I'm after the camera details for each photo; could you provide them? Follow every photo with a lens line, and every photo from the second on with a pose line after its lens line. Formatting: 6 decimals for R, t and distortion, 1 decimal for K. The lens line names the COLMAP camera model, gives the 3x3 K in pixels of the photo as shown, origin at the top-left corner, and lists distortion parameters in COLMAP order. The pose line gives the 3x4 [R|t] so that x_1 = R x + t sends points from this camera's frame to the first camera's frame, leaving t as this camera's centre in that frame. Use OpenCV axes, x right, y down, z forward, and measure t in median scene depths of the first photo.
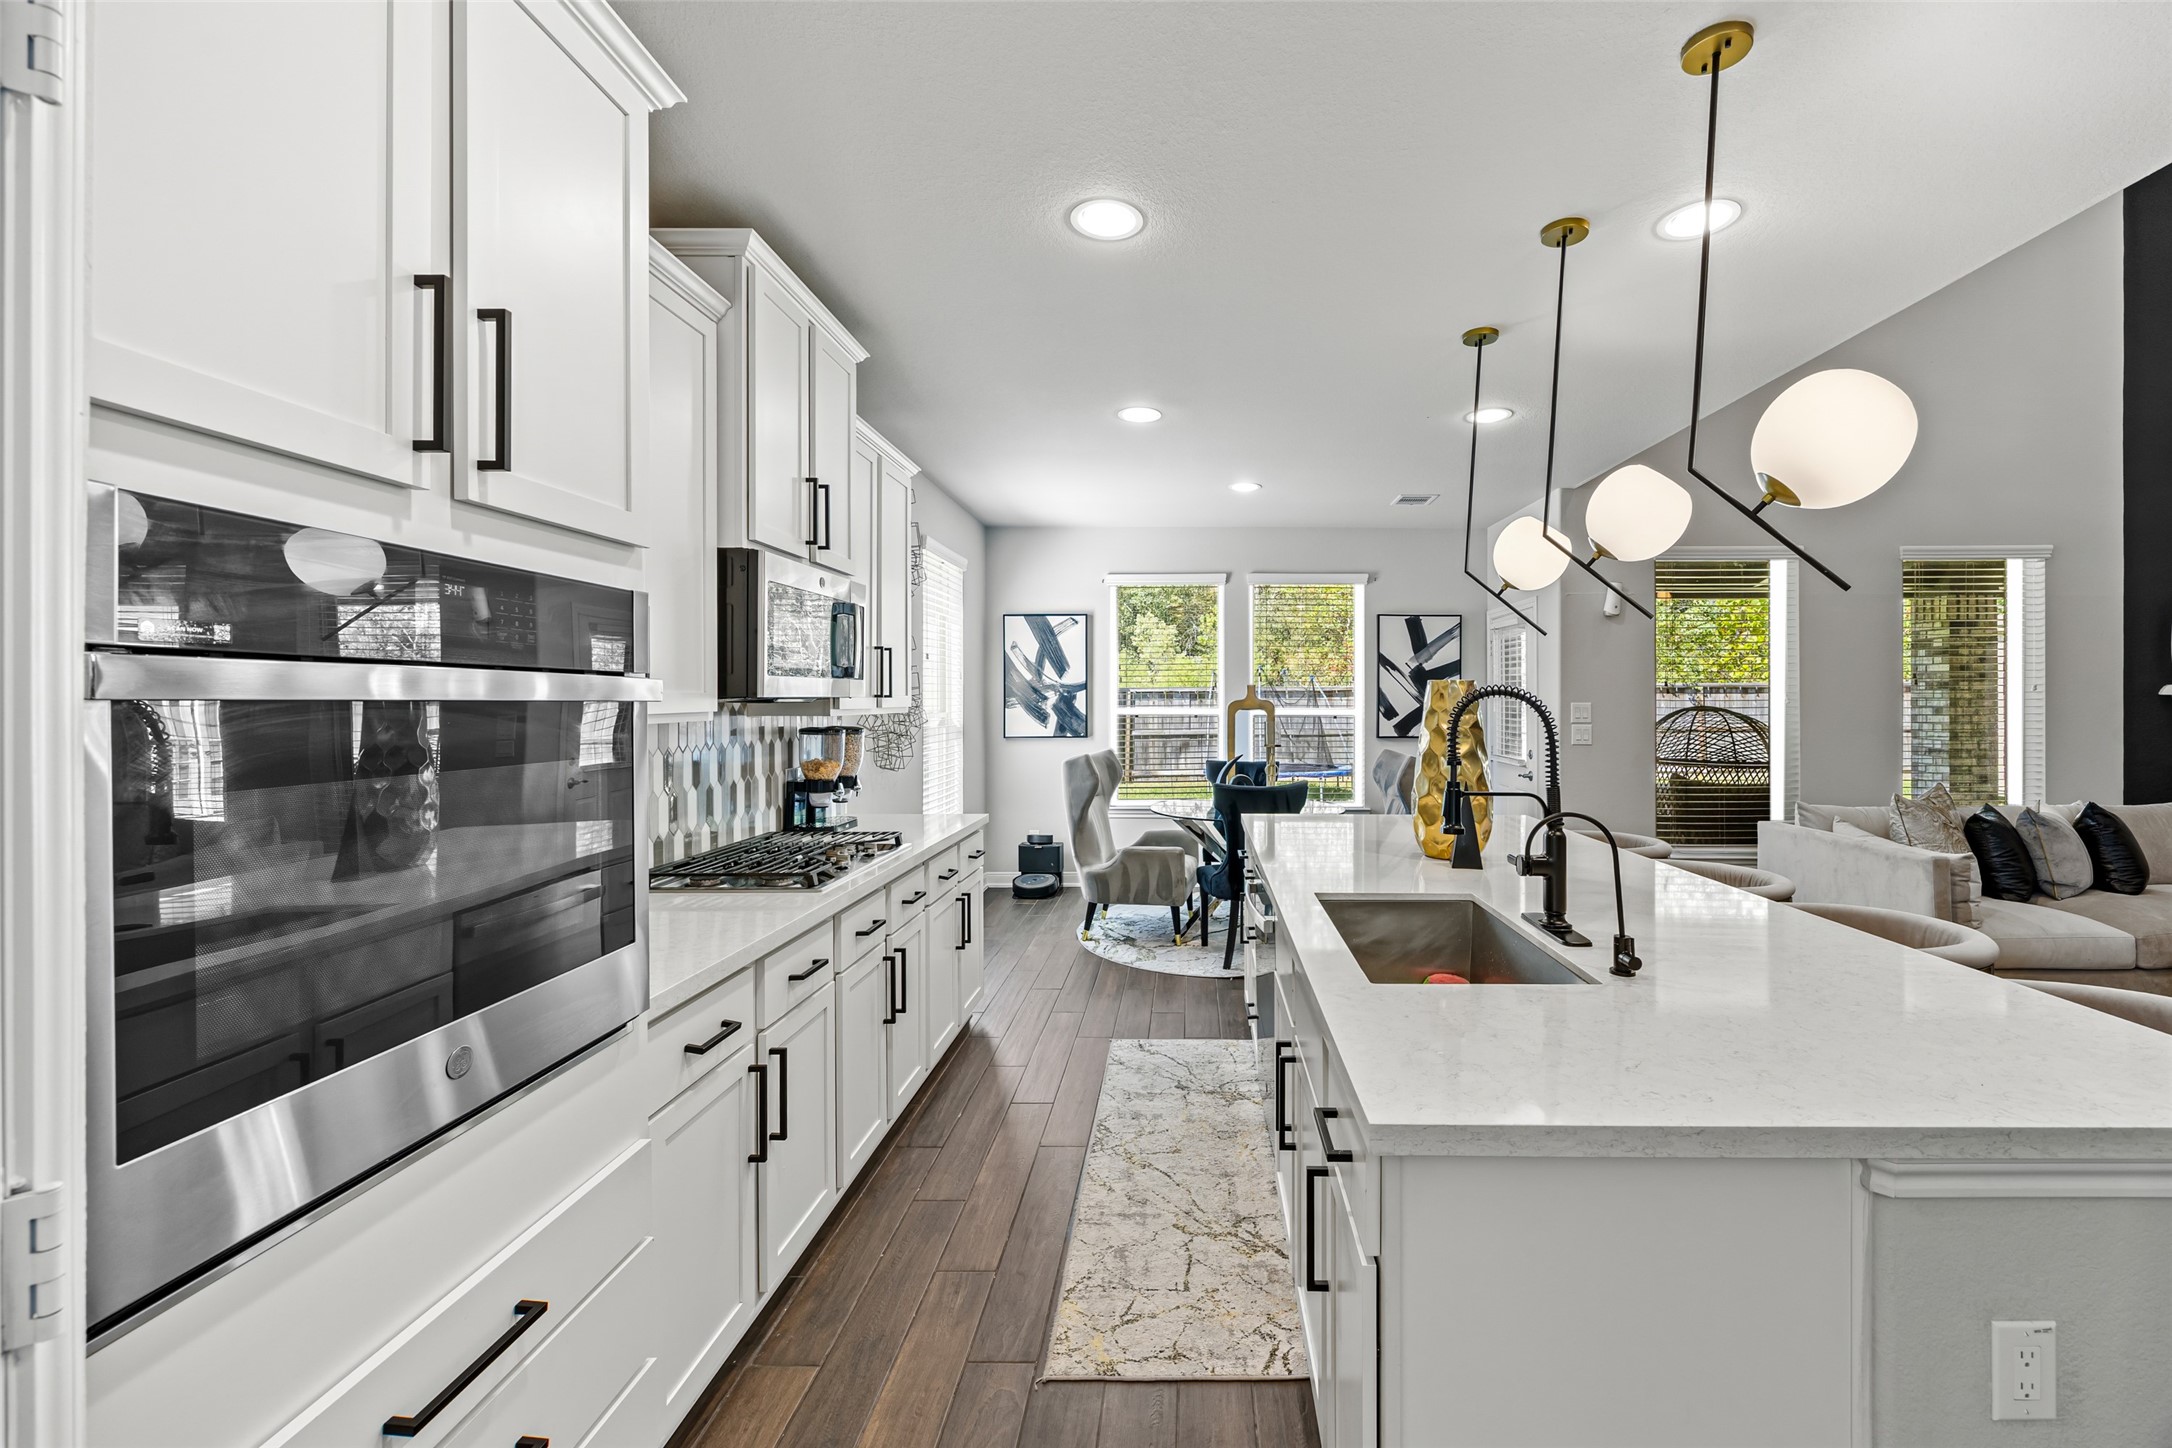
lens RADIAL K [[867.4, 0, 1193.8], [0, 867.4, 699.0], [0, 0, 1]] dist [0.000412, 0.000317]
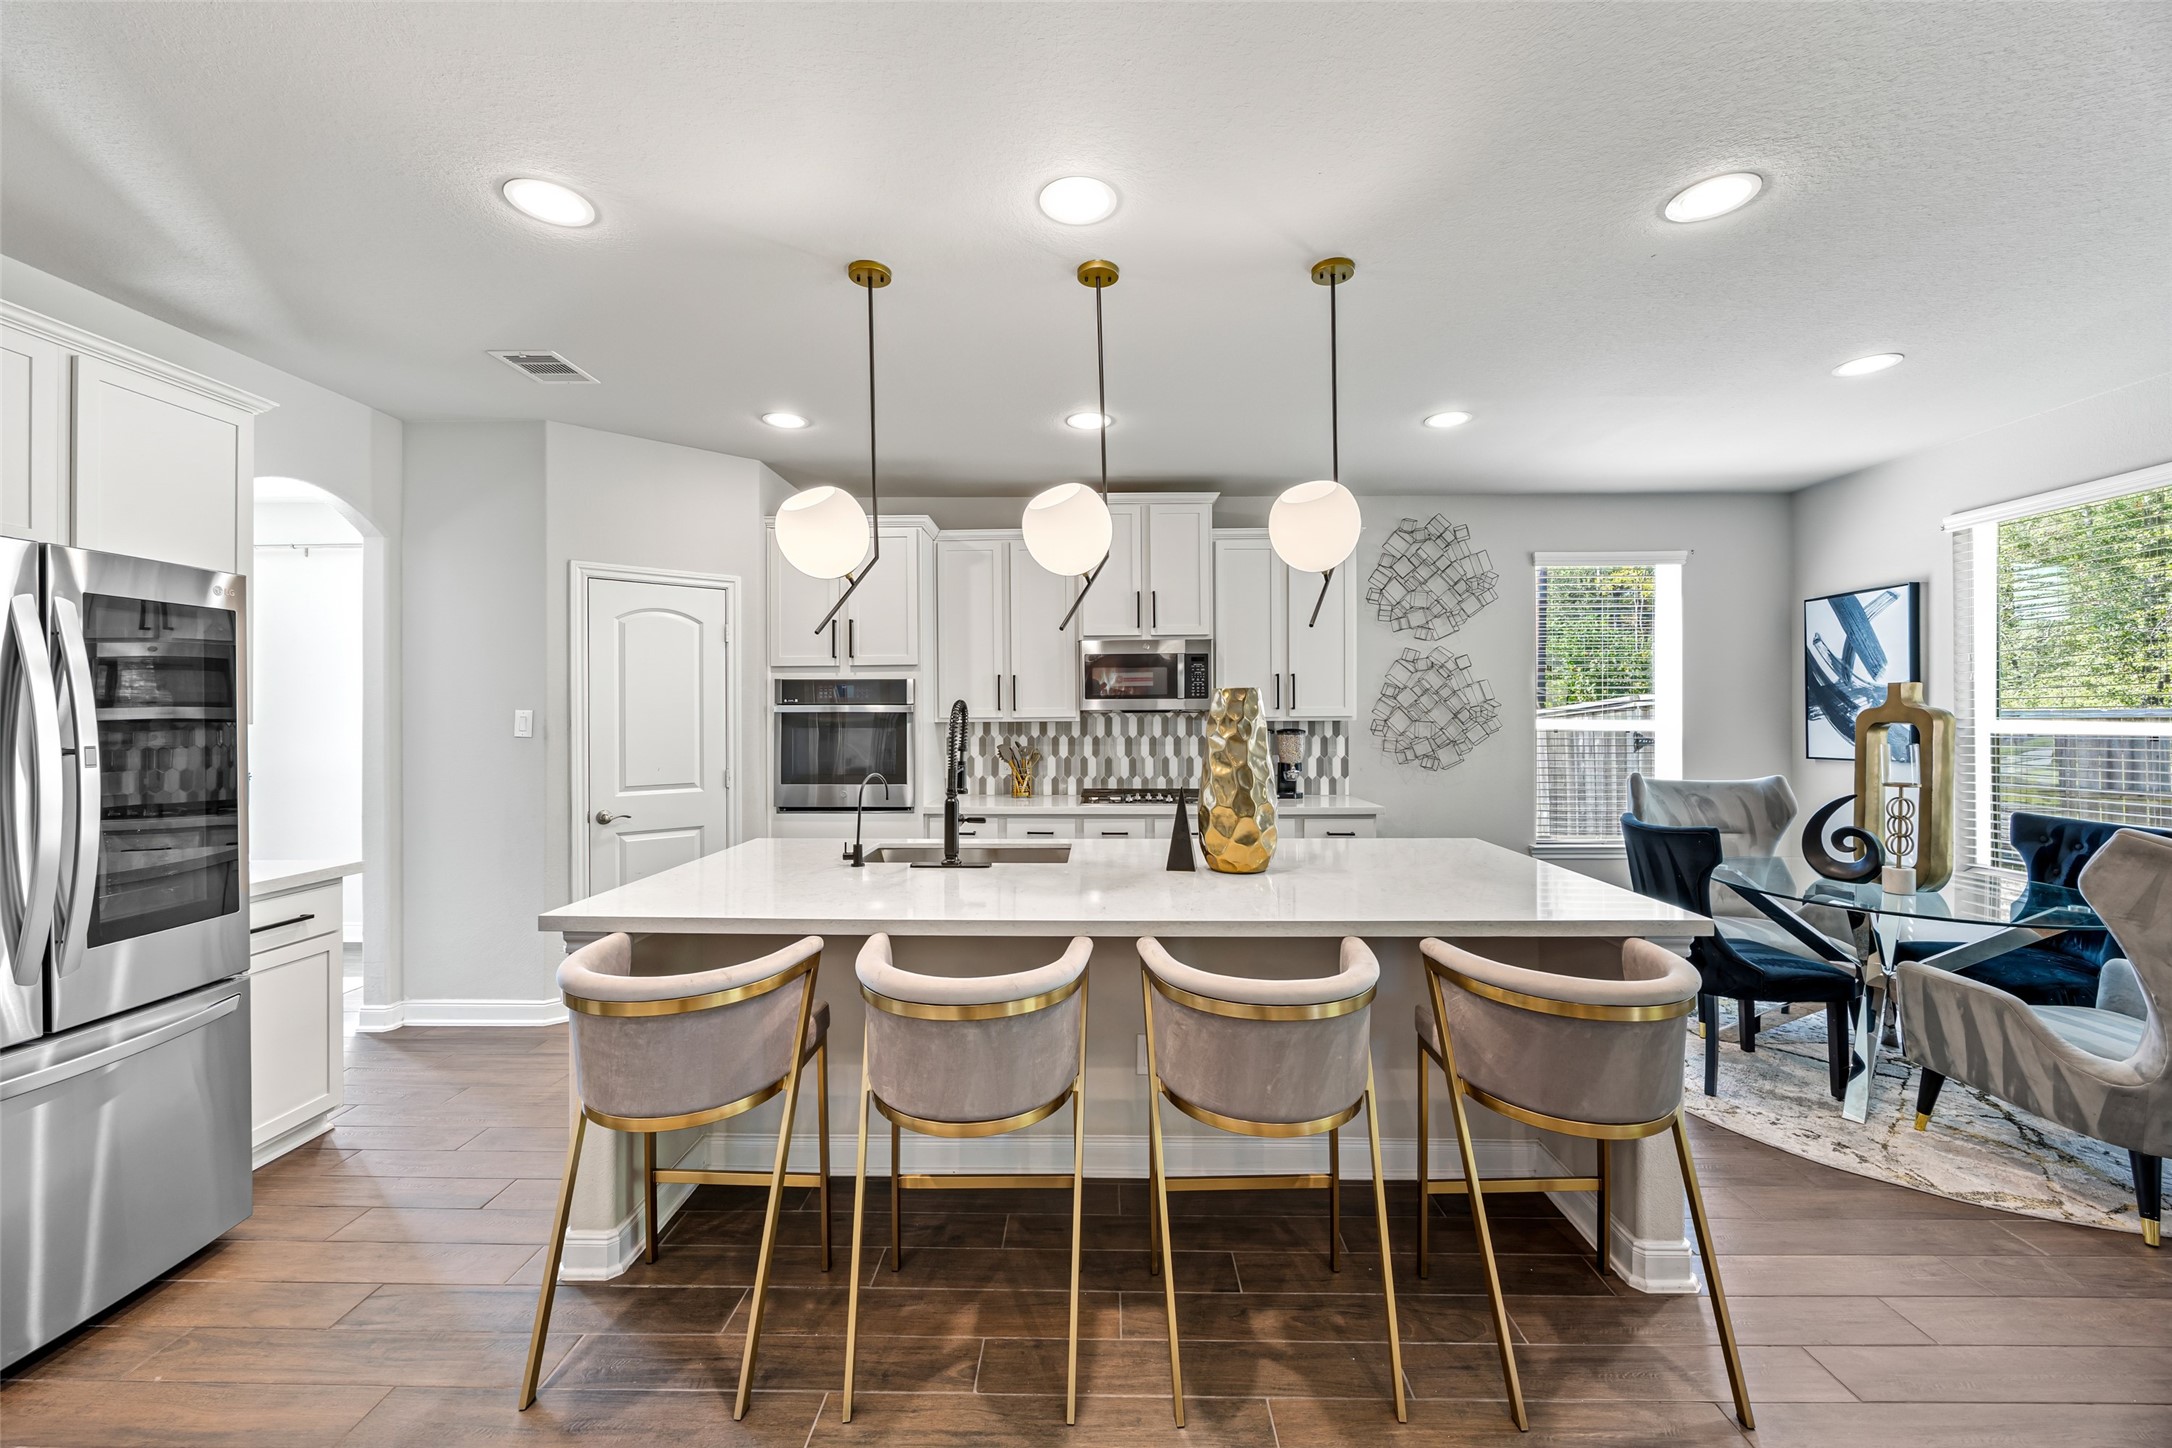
lens RADIAL K [[829.4, 0, 1082.5], [0, 829.4, 710.7], [0, 0, 1]] dist [-0.004901, 0.000452]
pose [[-0.016154, -0.004387, -0.999860, 0.534123], [0.005292, 0.999976, -0.004473, 0.002378], [0.999856, -0.005364, -0.016130, 0.361887]]
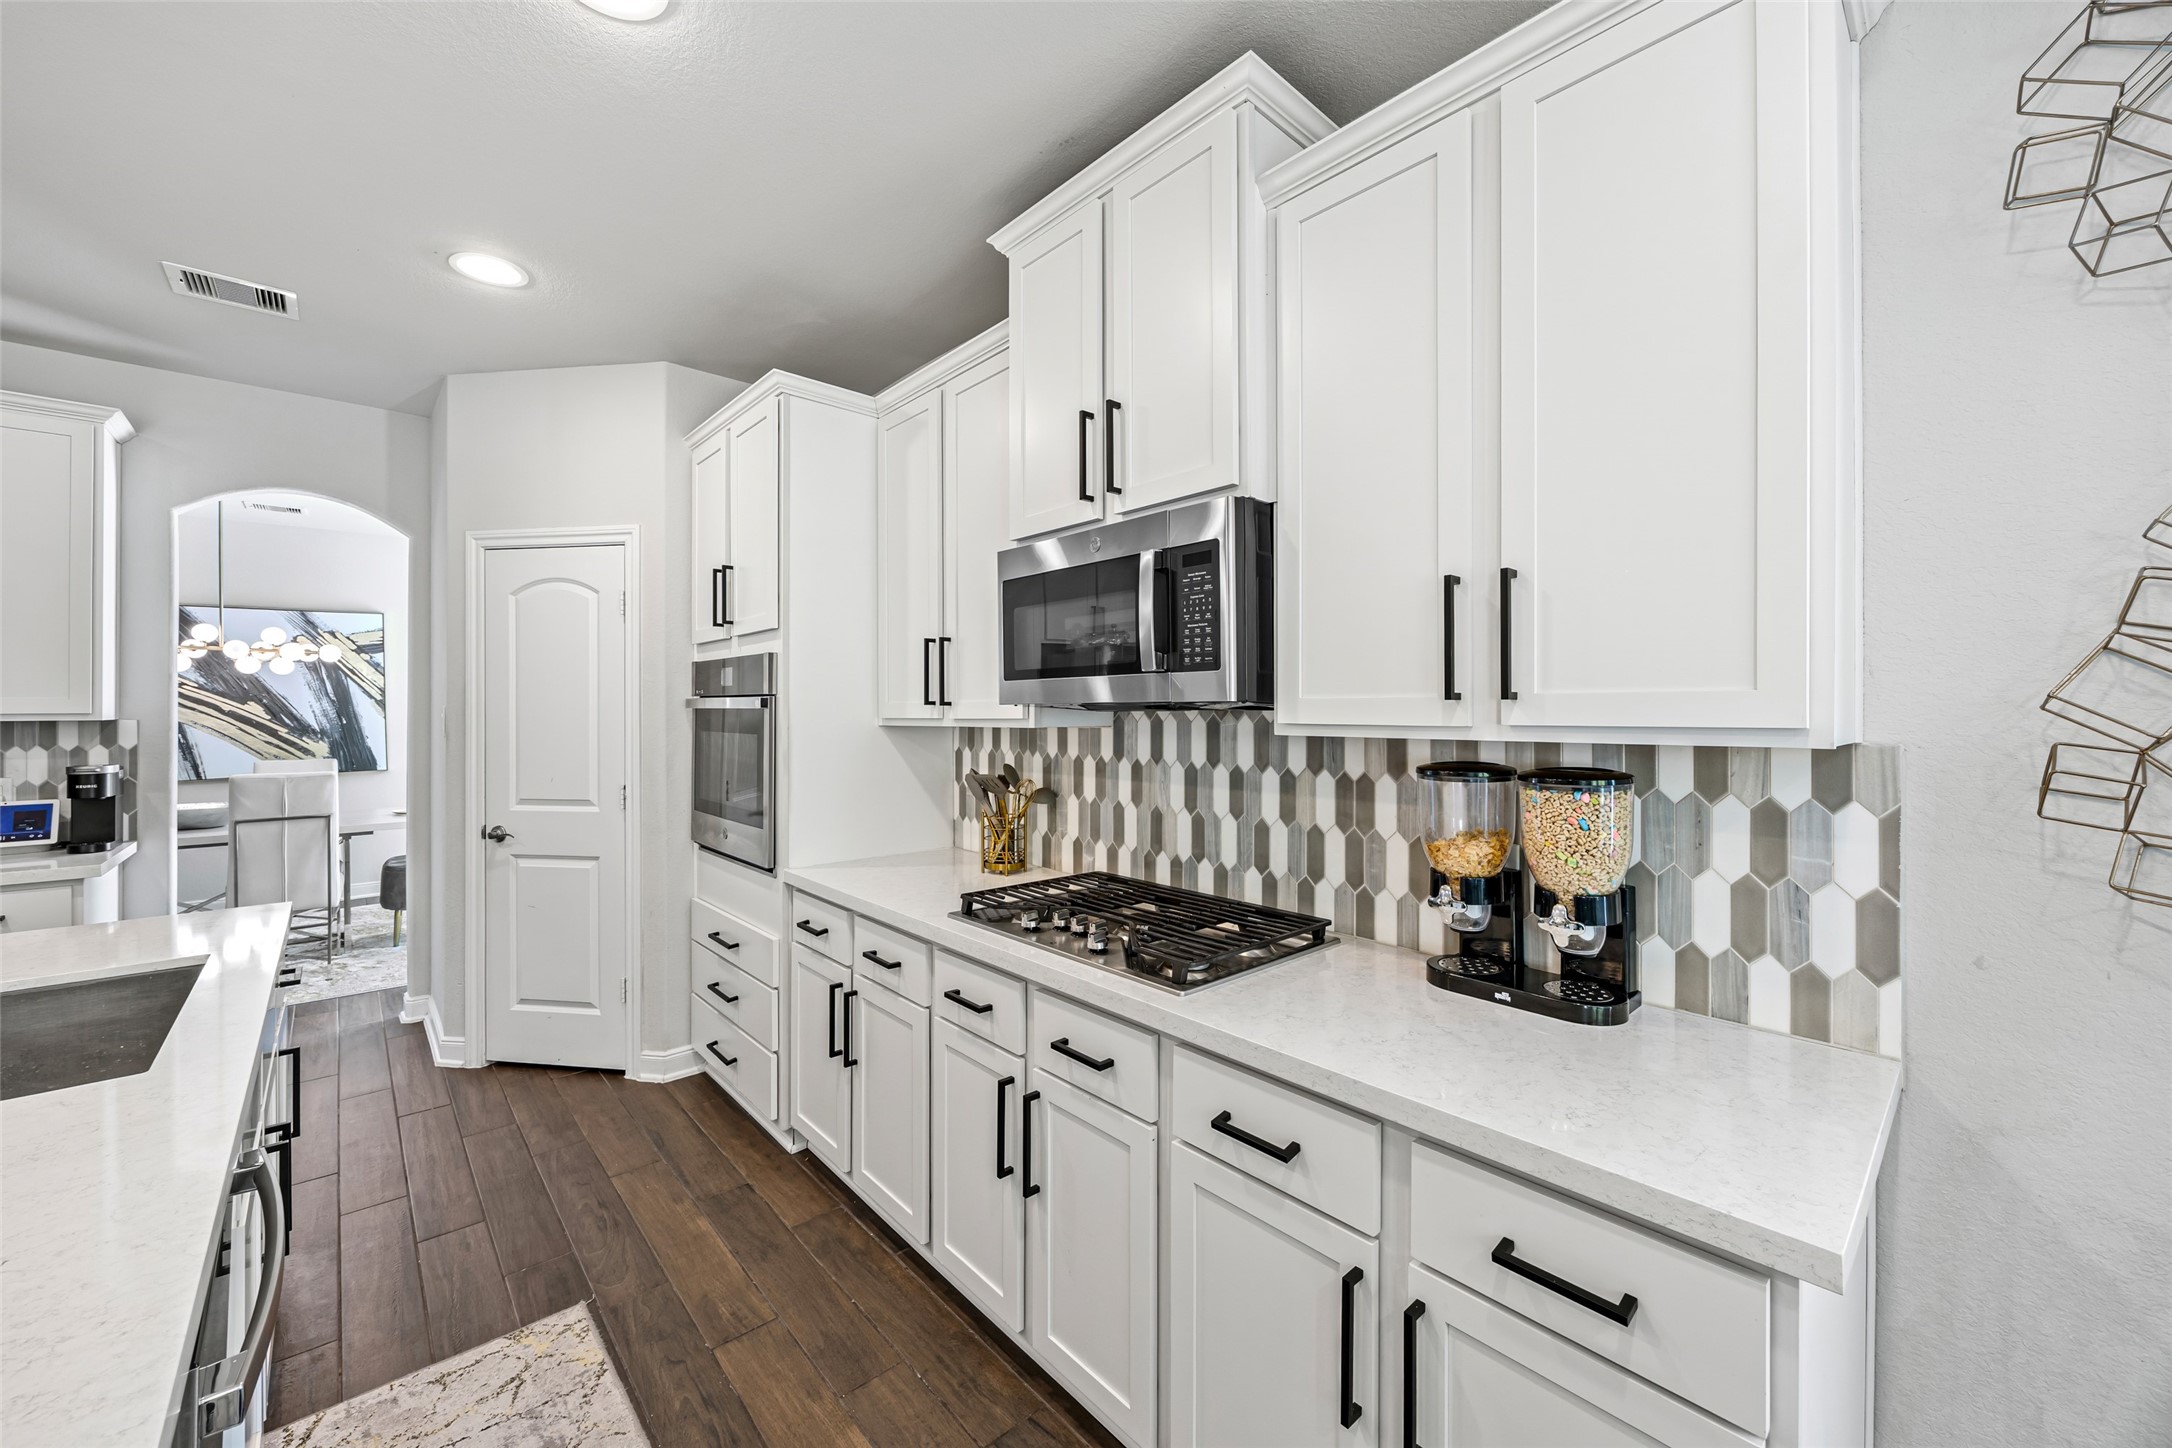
lens RADIAL K [[829.4, 0, 1081.5], [0, 829.4, 709.1], [0, 0, 1]] dist [-0.004901, 0.000452]
pose [[-0.743213, 0.001935, -0.669053, 0.017902], [0.003340, 0.999994, -0.000819, 0.000874], [0.669047, -0.002843, -0.743215, 0.610451]]
